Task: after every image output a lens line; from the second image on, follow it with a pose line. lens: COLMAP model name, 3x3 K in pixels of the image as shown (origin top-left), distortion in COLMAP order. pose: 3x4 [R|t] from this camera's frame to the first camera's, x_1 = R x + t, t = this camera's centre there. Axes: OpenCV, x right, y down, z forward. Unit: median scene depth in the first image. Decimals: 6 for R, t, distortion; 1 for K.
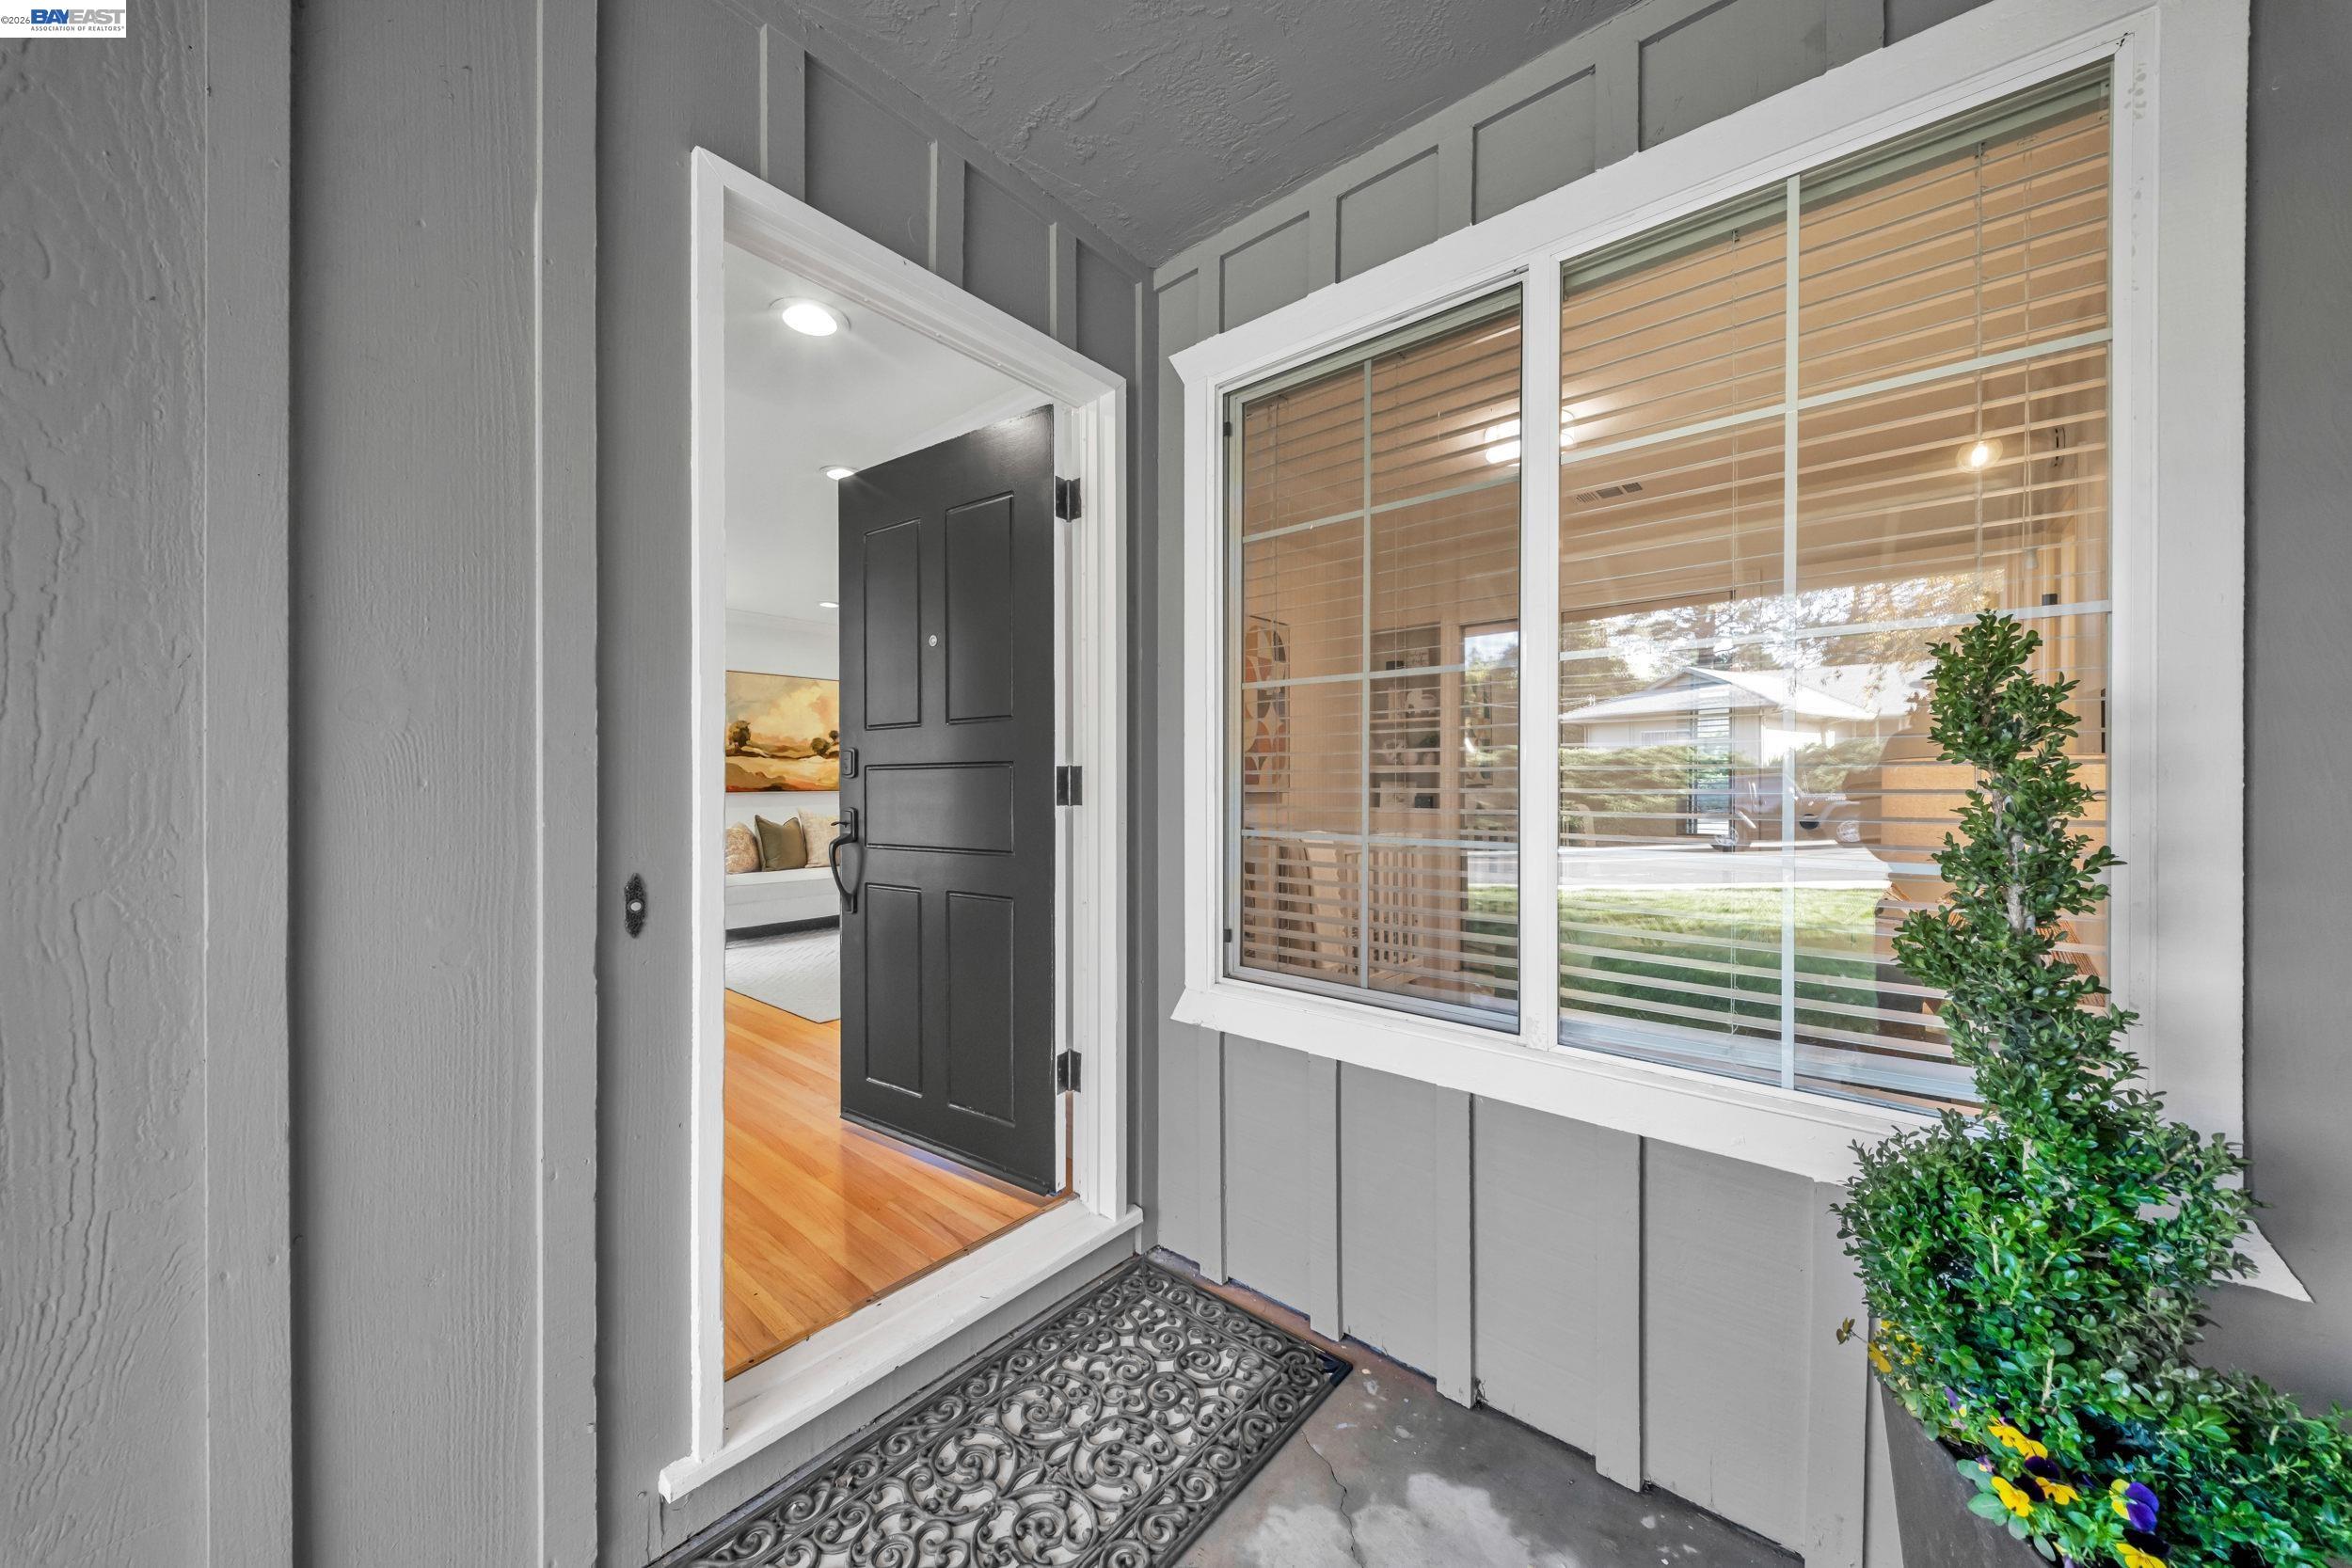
lens RADIAL K [[836.8, 0, 1168.1], [0, 836.8, 787.5], [0, 0, 1]] dist [0.001477, -0.000785]
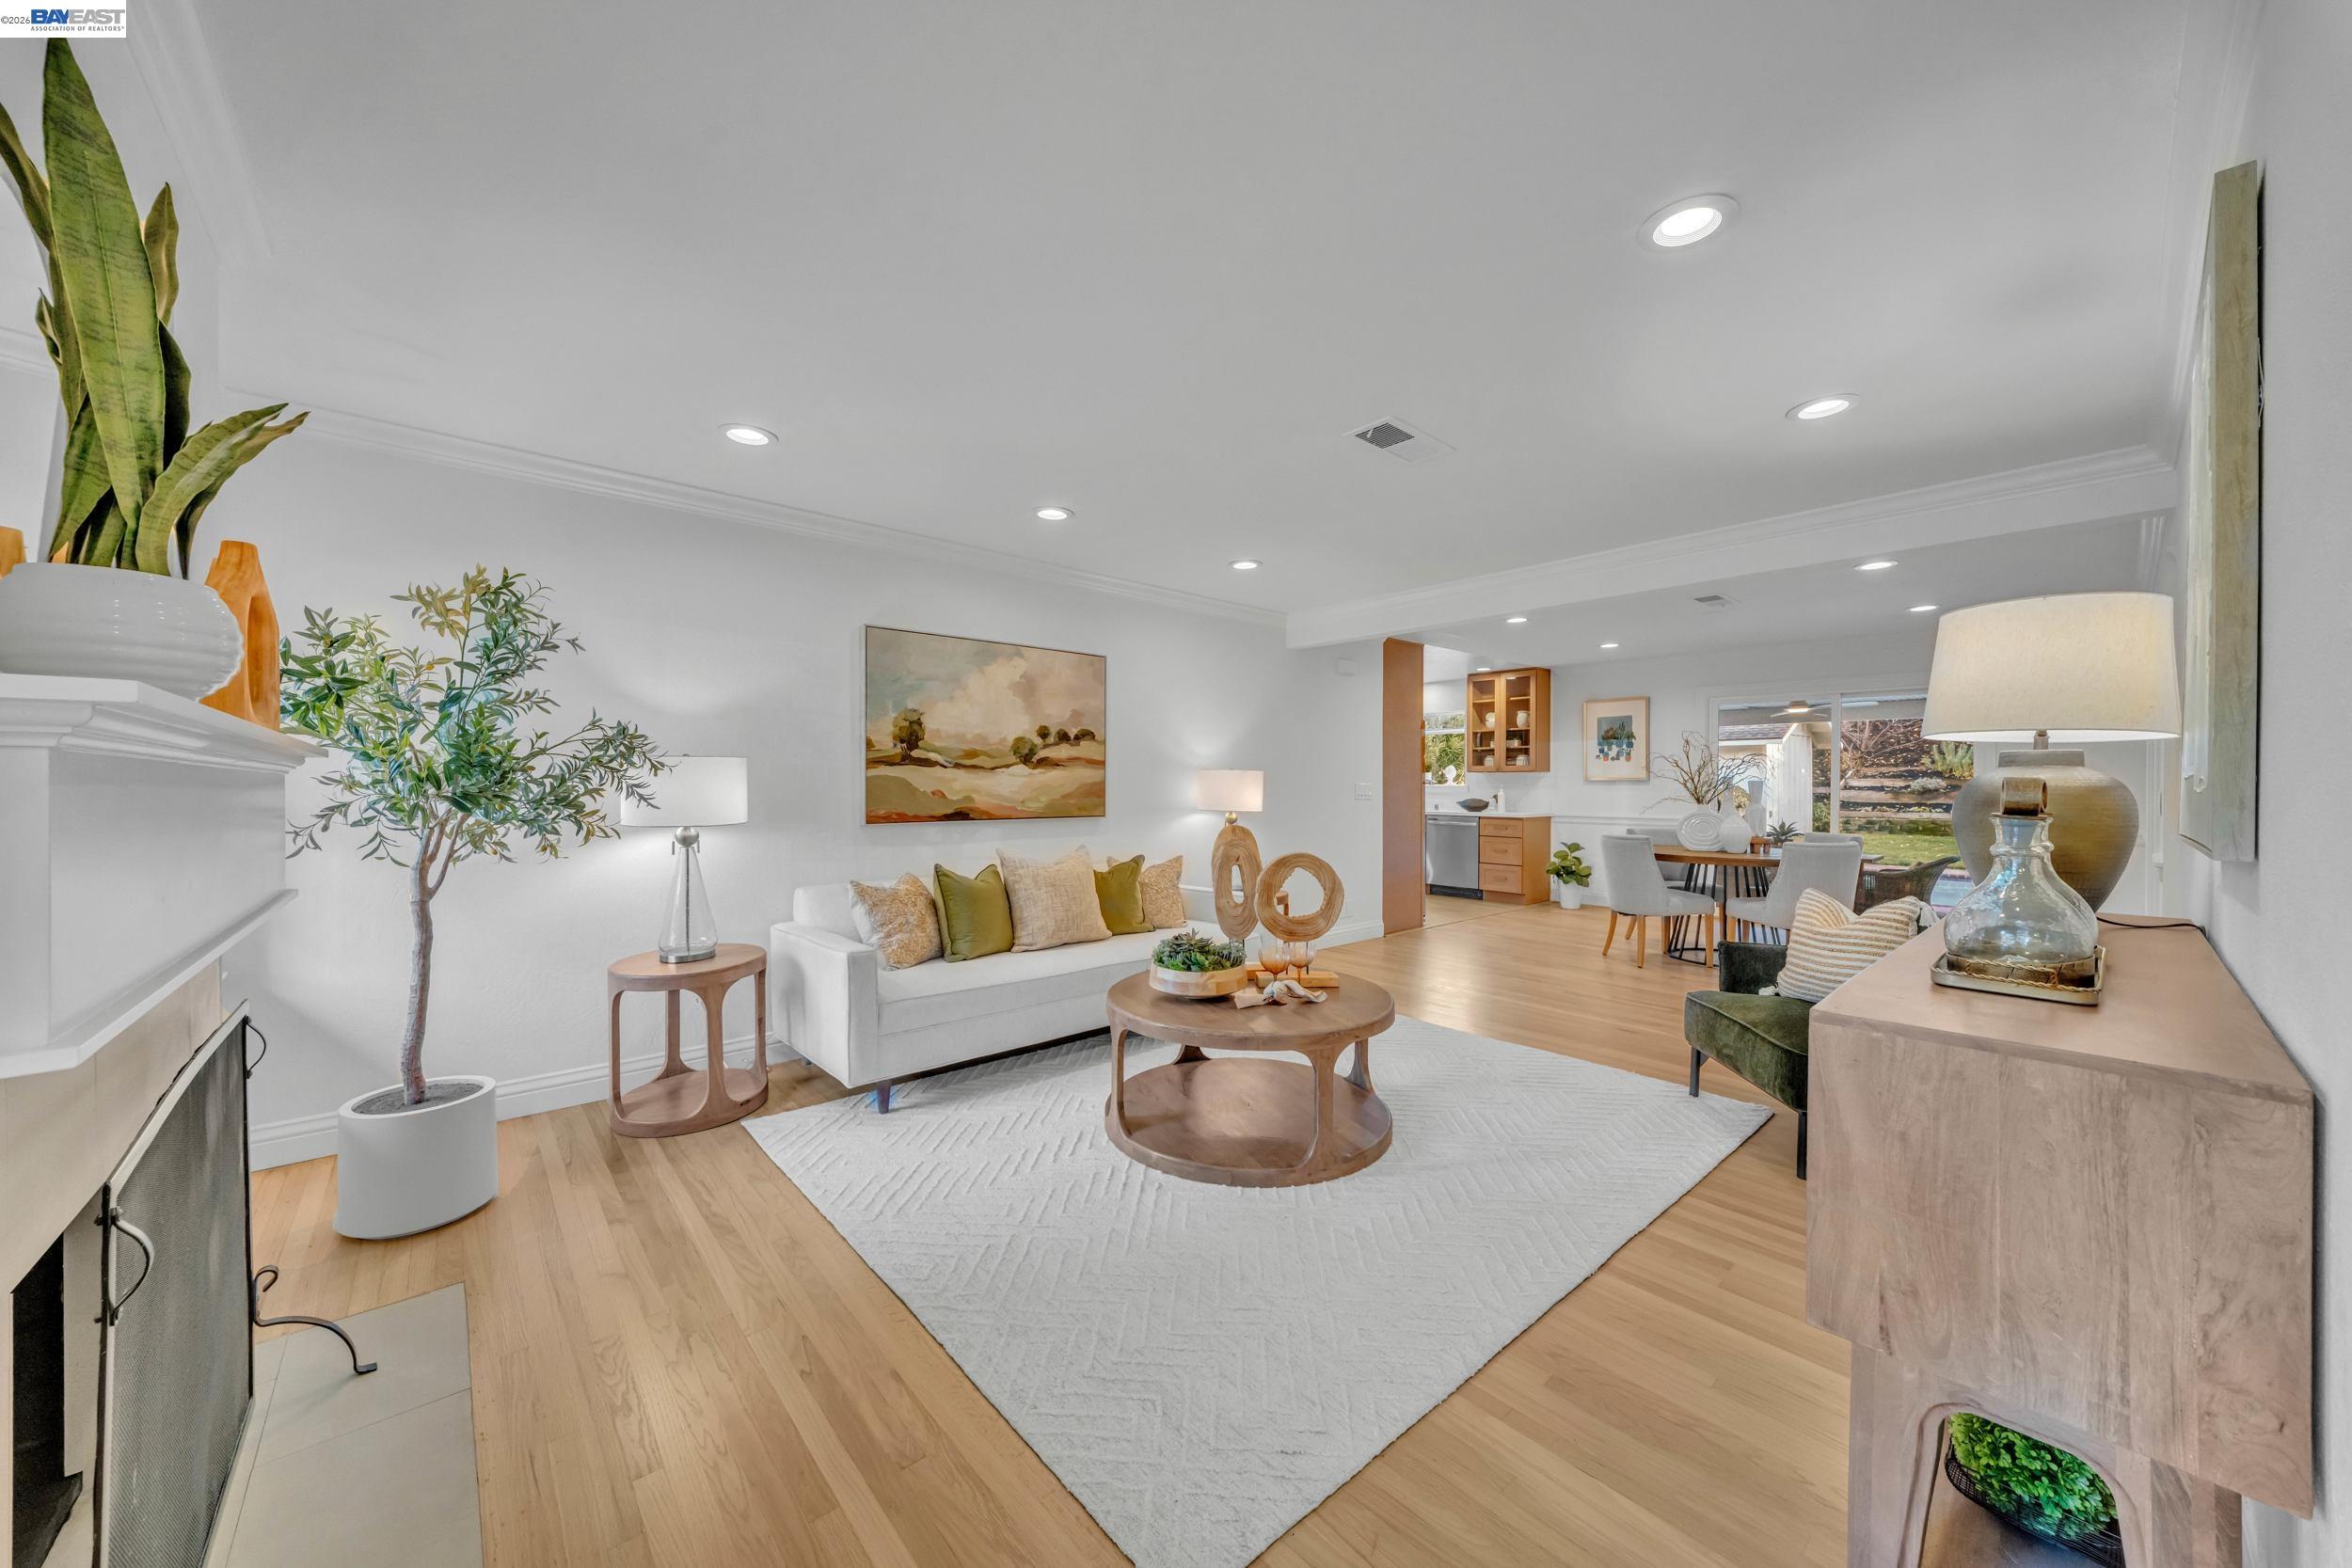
lens RADIAL K [[811.3, 0, 1172.5], [0, 811.3, 791.3], [0, 0, 1]] dist [0.001133, -0.000729]
pose [[0.991063, 0.008390, -0.133129, -0.230978], [-0.008005, 0.999962, 0.003421, -0.021574], [0.133152, -0.002324, 0.991093, 0.416657]]
